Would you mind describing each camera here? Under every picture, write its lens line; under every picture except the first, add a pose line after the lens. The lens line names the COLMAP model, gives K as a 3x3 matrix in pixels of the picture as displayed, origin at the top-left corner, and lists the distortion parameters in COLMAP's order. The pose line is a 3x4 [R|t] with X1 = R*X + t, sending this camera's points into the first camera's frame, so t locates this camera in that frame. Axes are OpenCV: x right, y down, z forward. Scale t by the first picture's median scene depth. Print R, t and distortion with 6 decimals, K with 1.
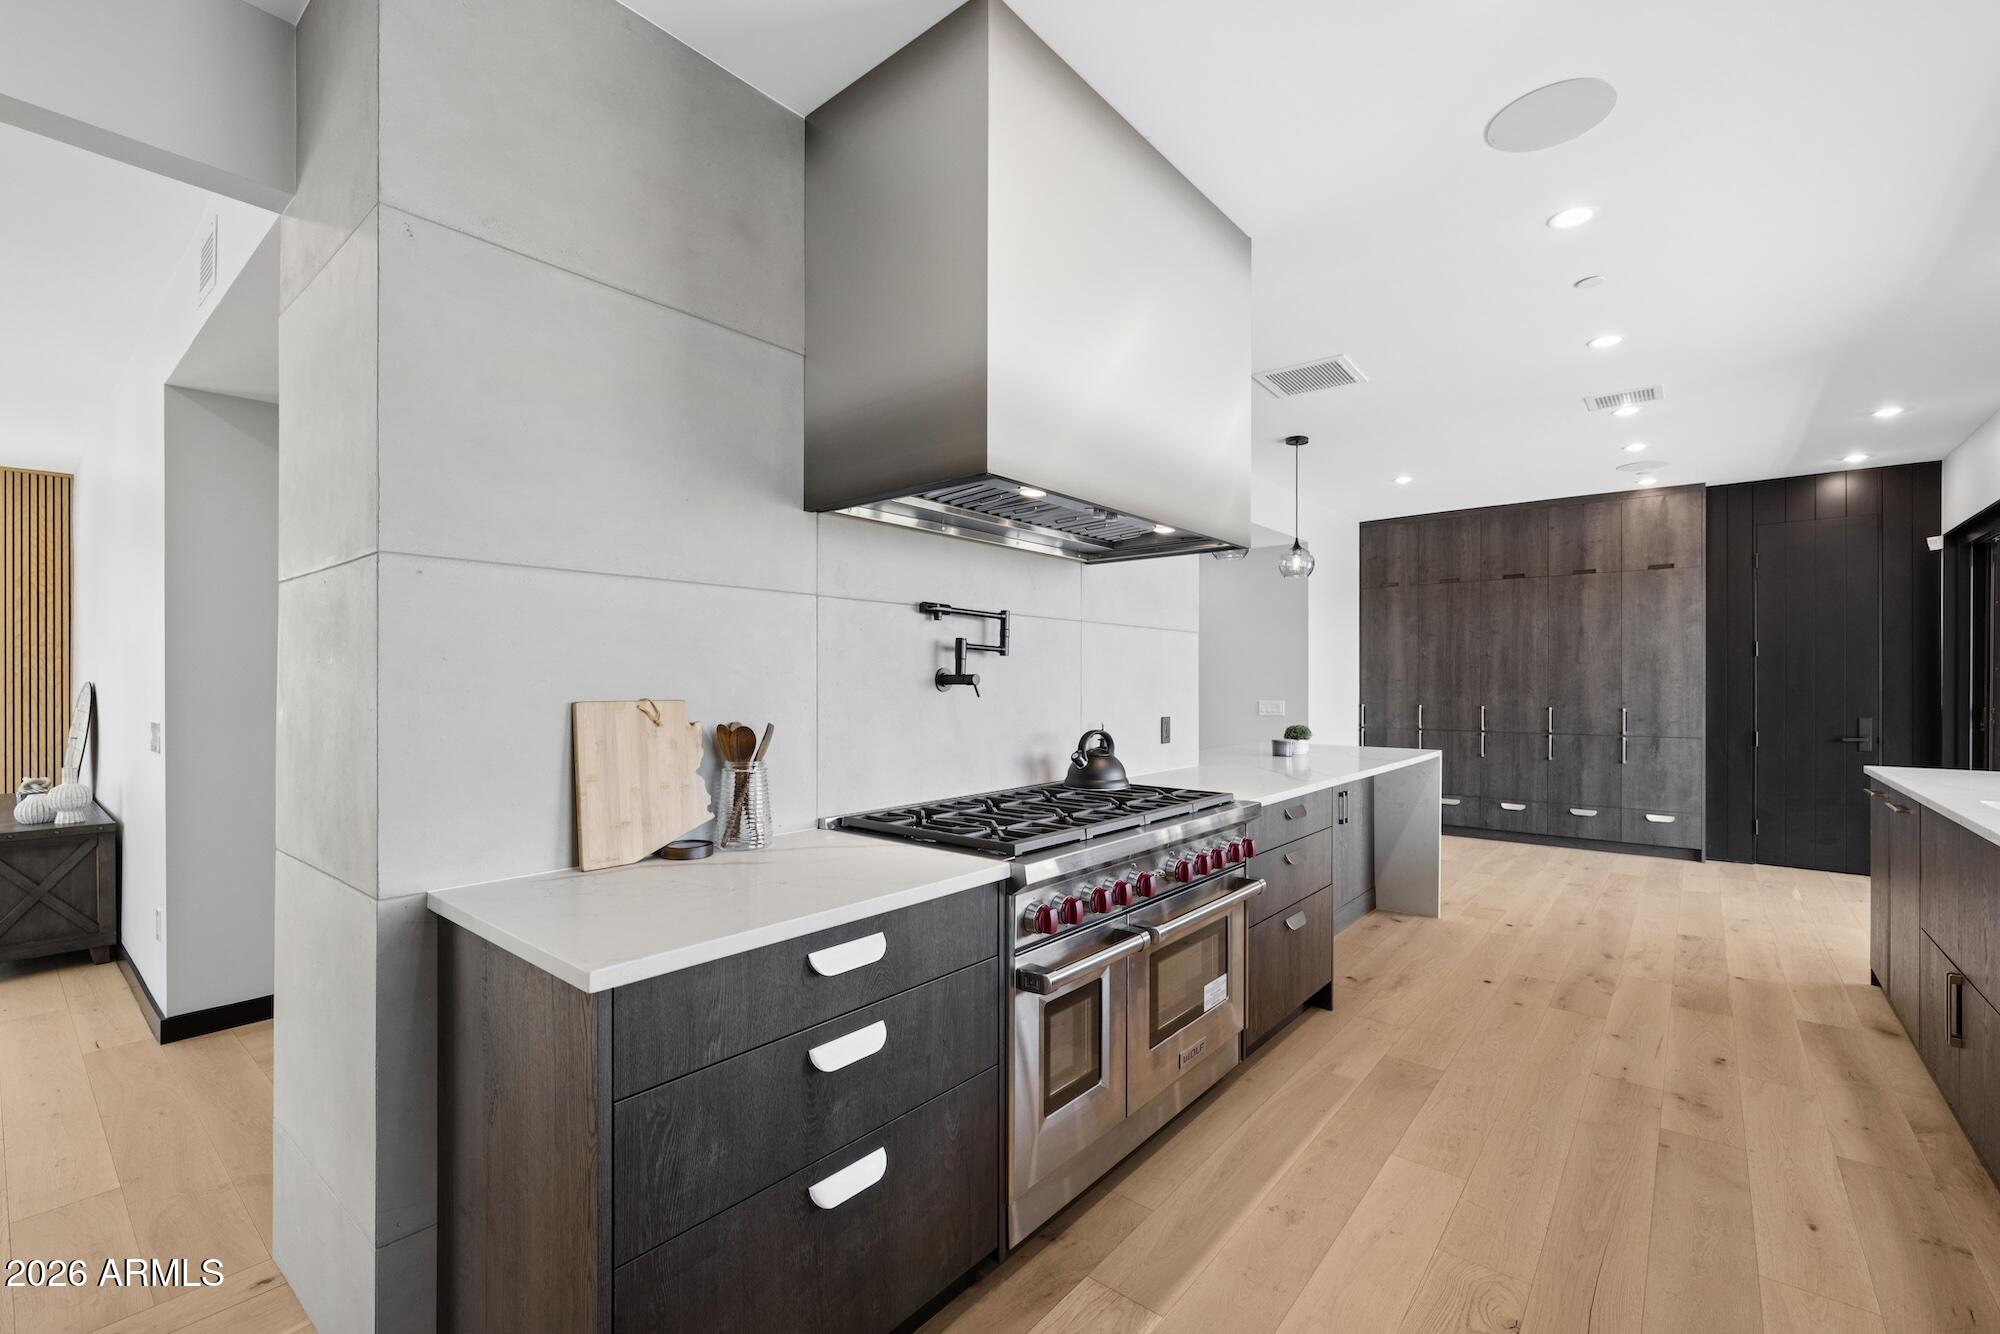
lens RADIAL K [[846.0, 0, 993.6], [0, 846.0, 681.9], [0, 0, 1]] dist [0.001958, -0.000345]
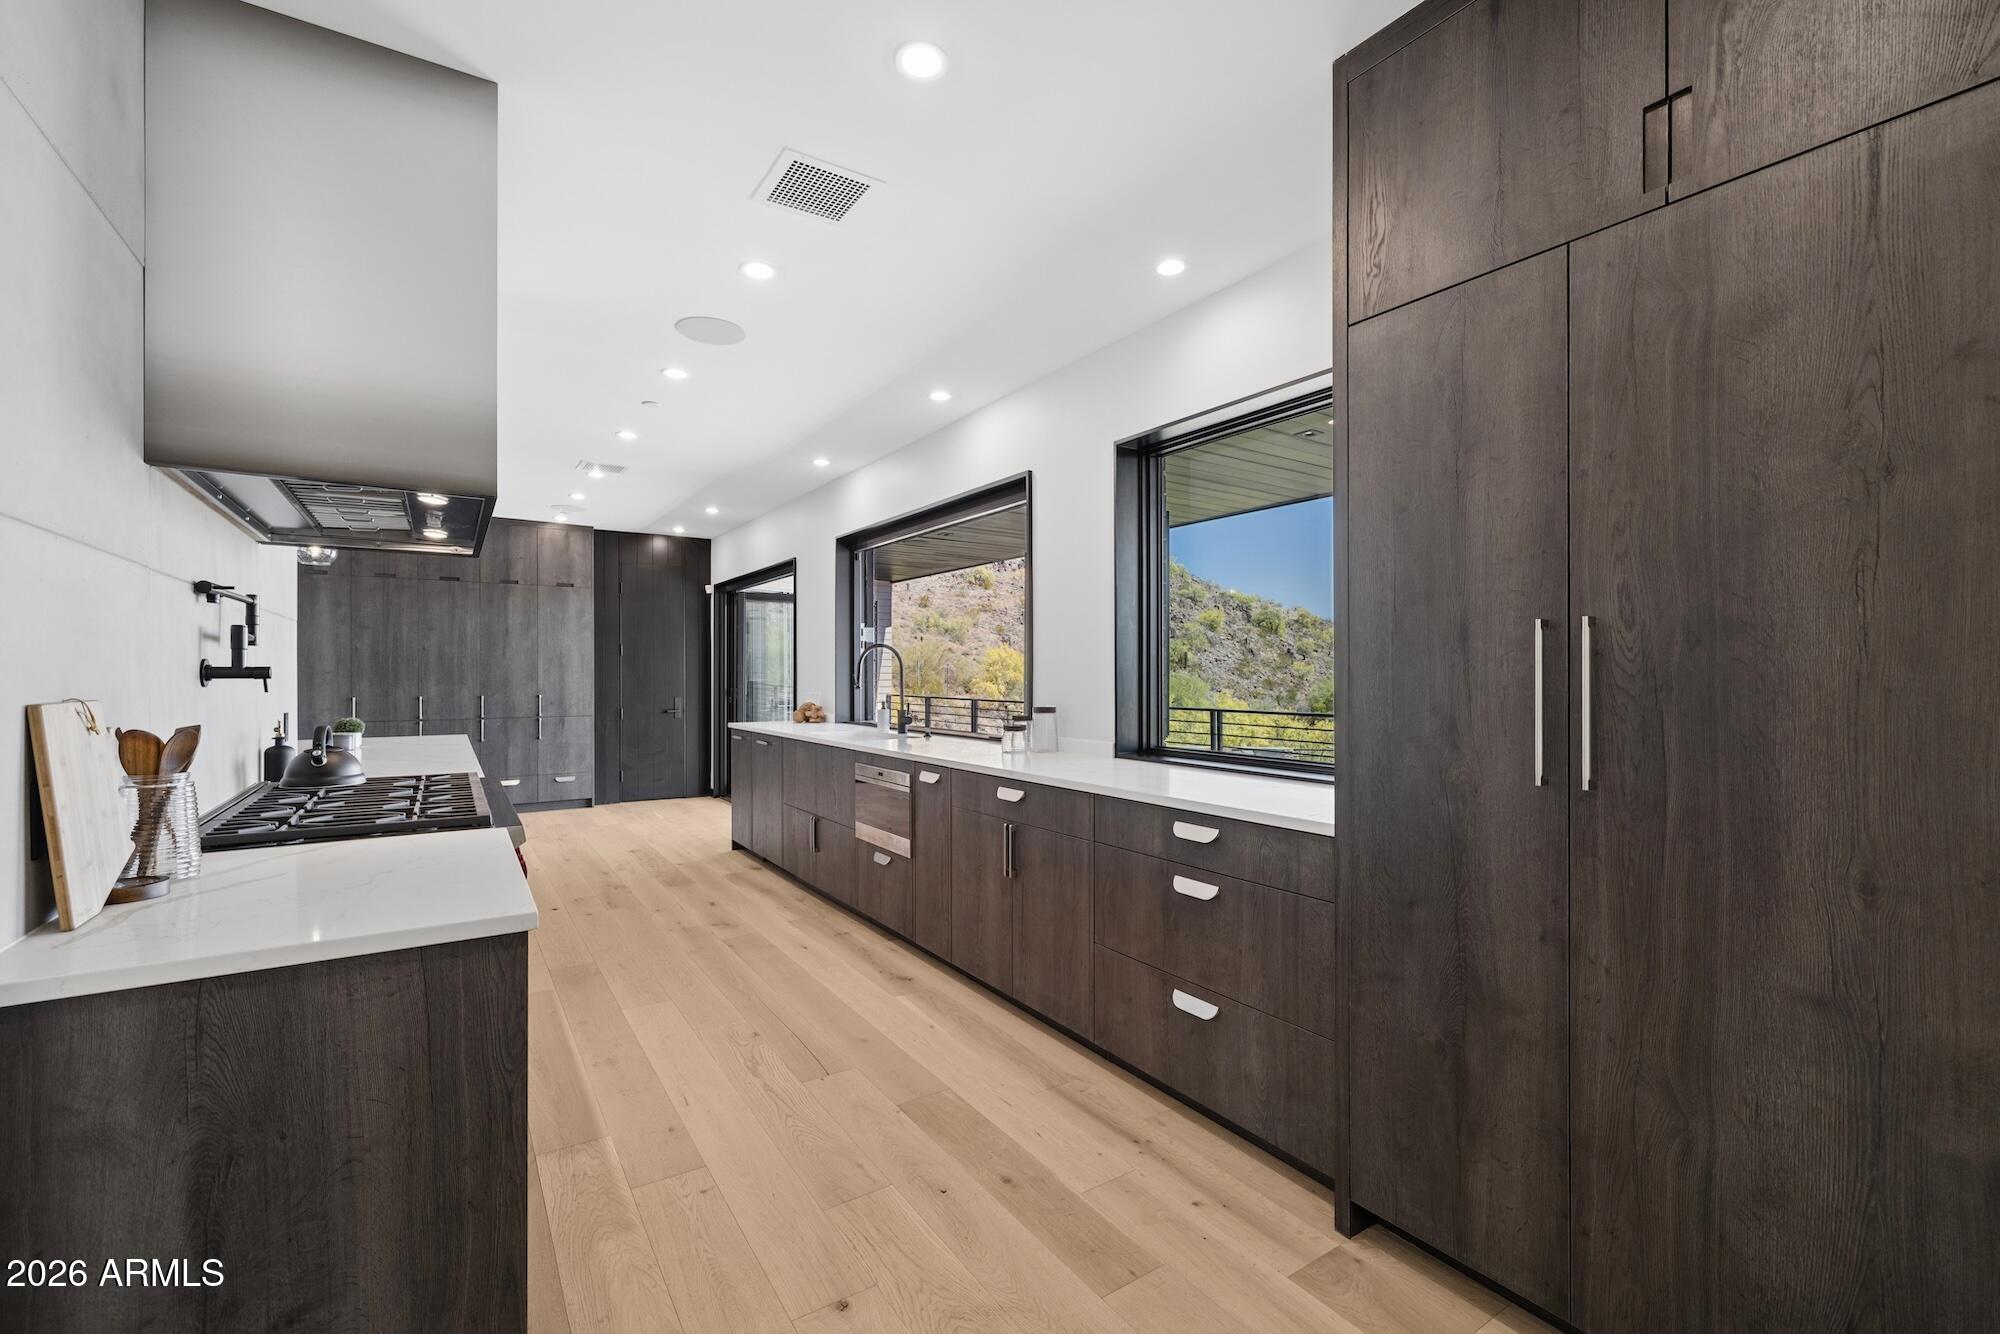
lens RADIAL K [[845.9, 0, 985.5], [0, 845.9, 672.0], [0, 0, 1]] dist [0.001122, 0.000150]
pose [[0.295479, 0.000054, 0.955349, -0.421607], [0.002031, 0.999998, -0.000685, -0.000768], [-0.955347, 0.002142, 0.295479, 0.003666]]
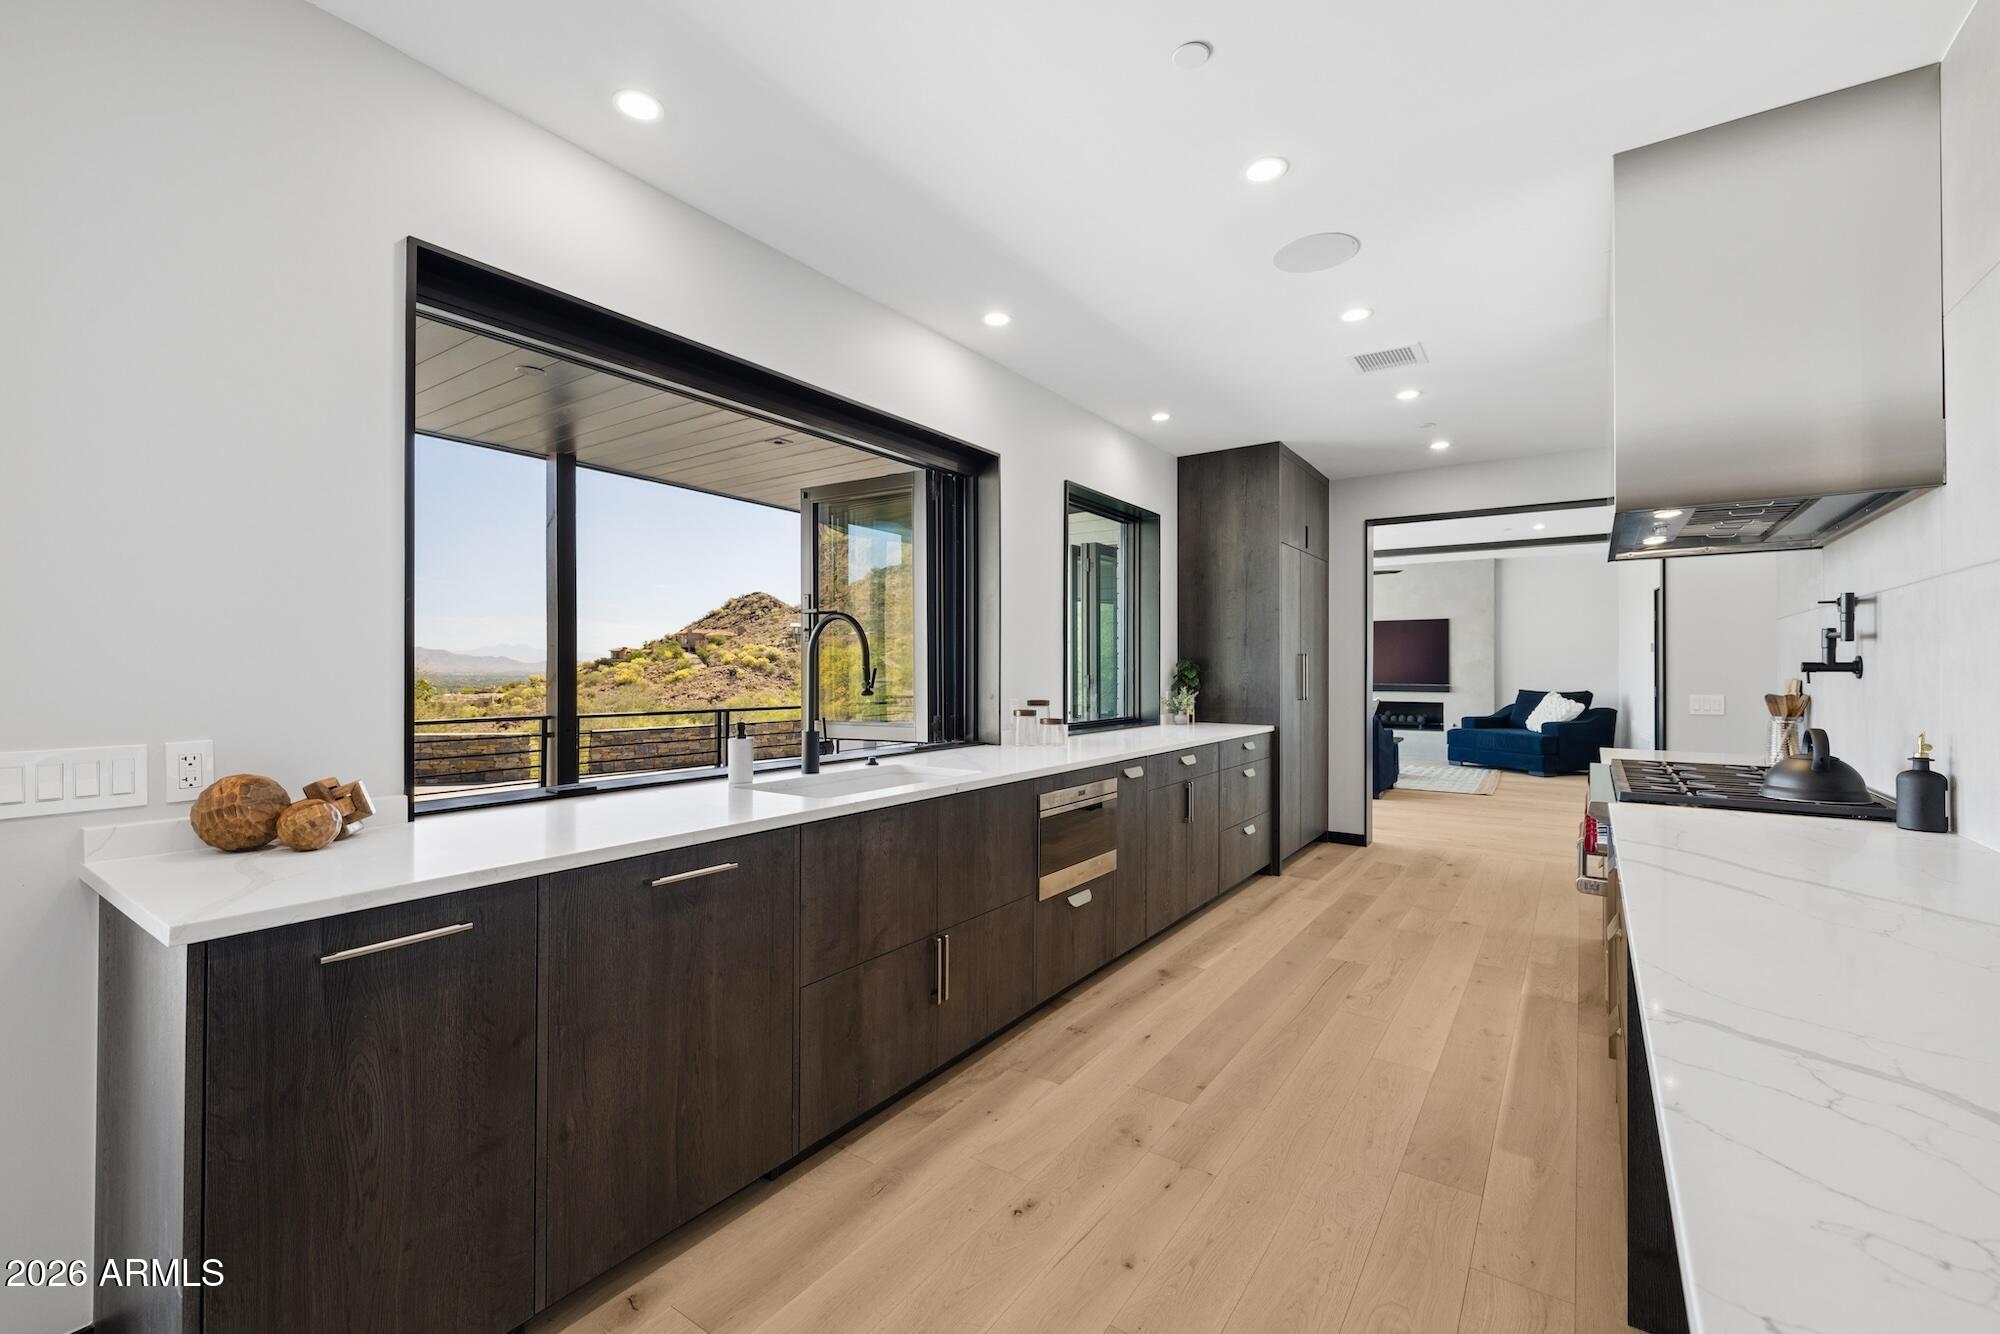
lens RADIAL K [[838.9, 0, 991.2], [0, 838.9, 663.9], [0, 0, 1]] dist [-0.001793, -0.000233]
pose [[-0.996691, -0.003347, -0.081217, 0.712201], [-0.002837, 0.999976, -0.006392, 0.001982], [0.081237, -0.006140, -0.996676, 1.277538]]
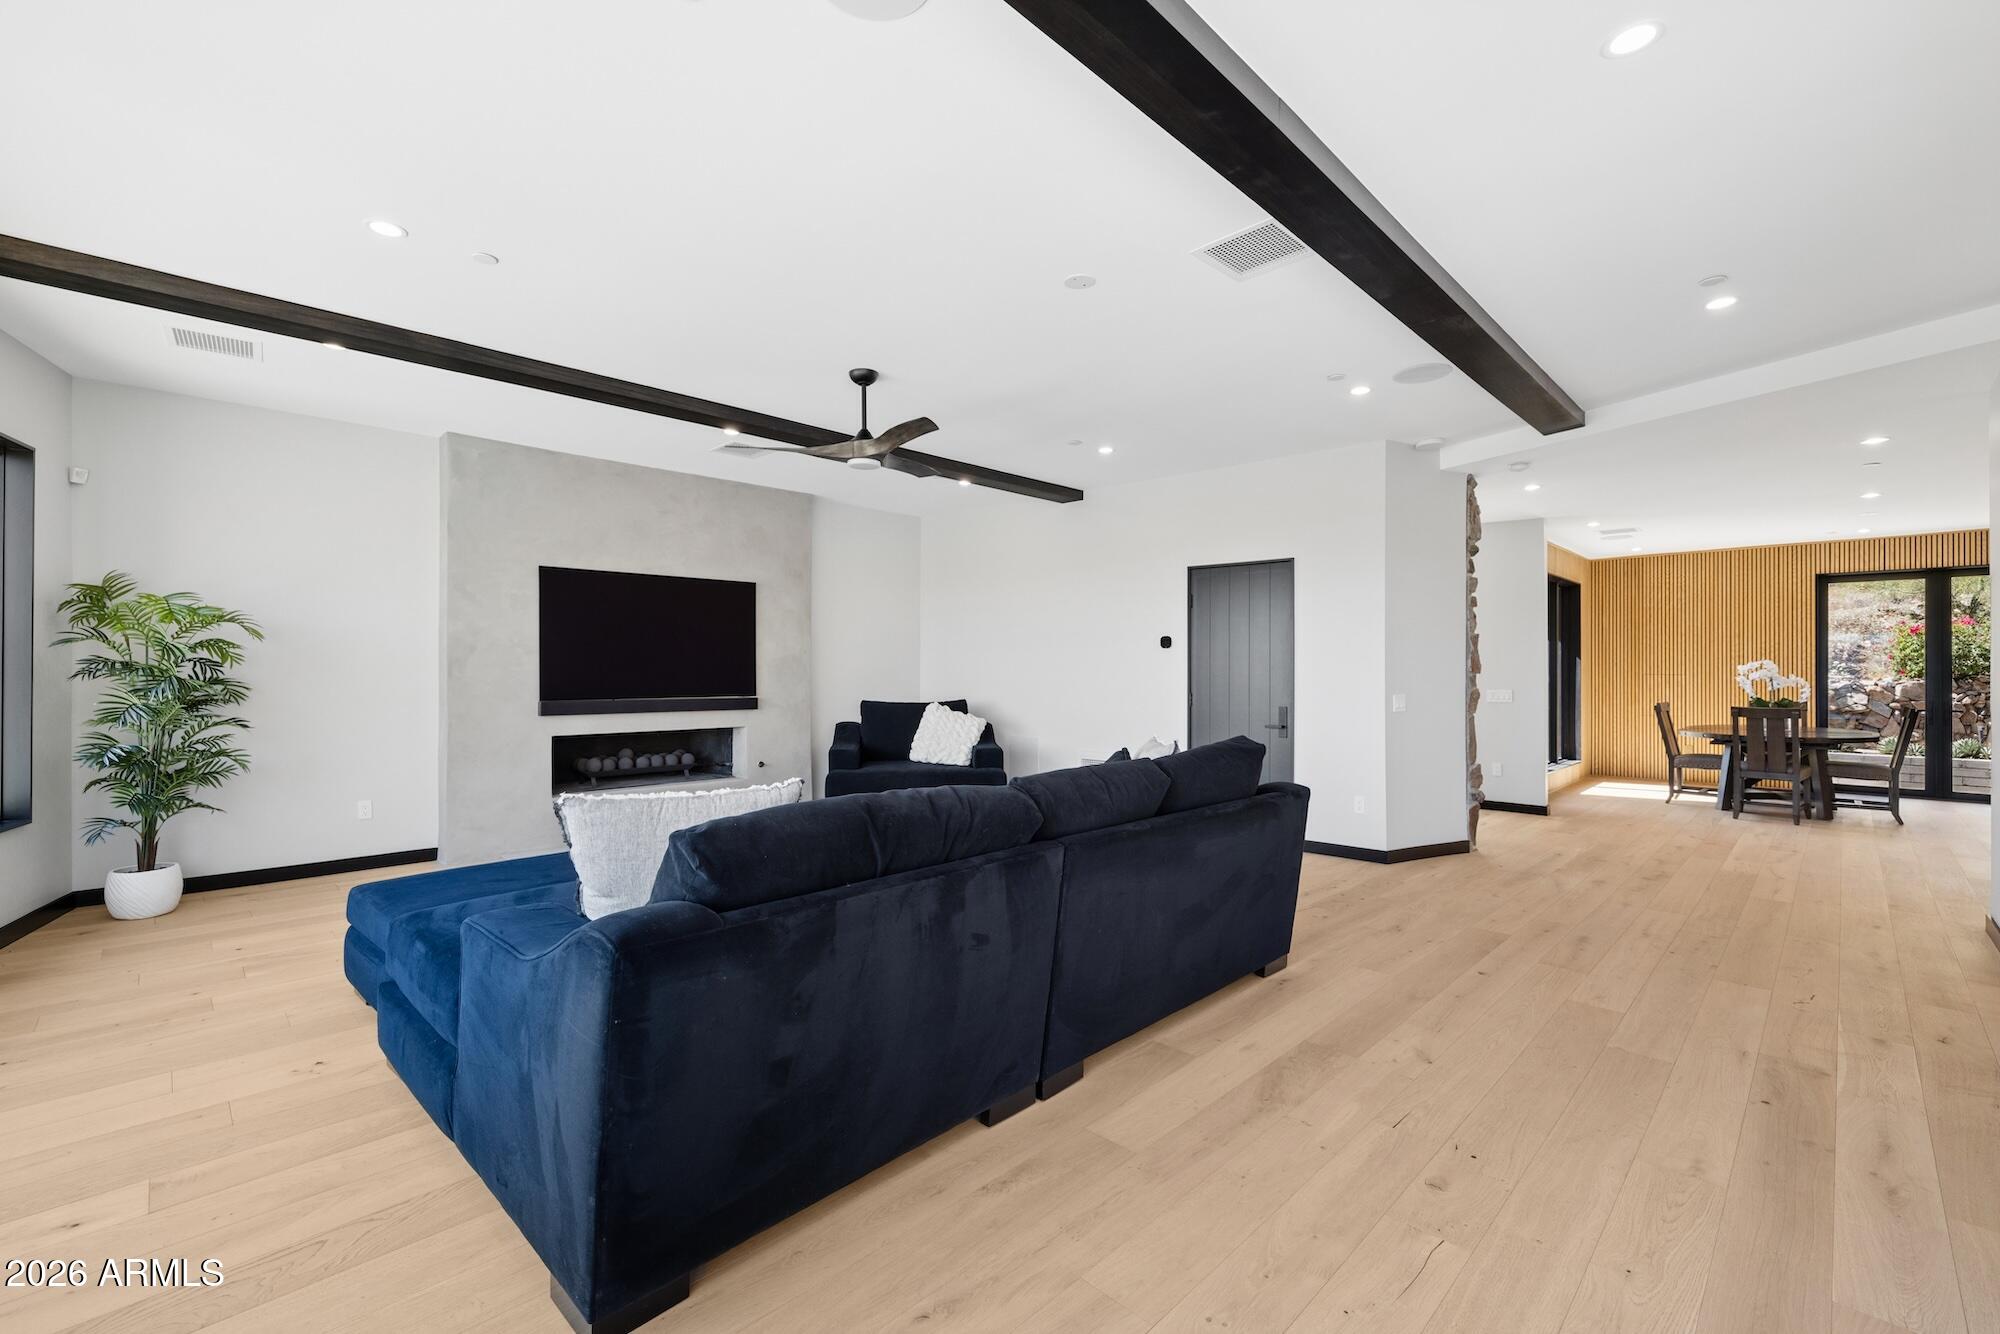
lens RADIAL K [[837.0, 0, 993.4], [0, 837.0, 666.0], [0, 0, 1]] dist [0.001928, 0.000436]
pose [[-0.100080, -0.007466, -0.994951, 0.530415], [-0.002908, 0.999970, -0.007211, 0.001686], [0.994975, 0.002172, -0.100098, -1.051640]]
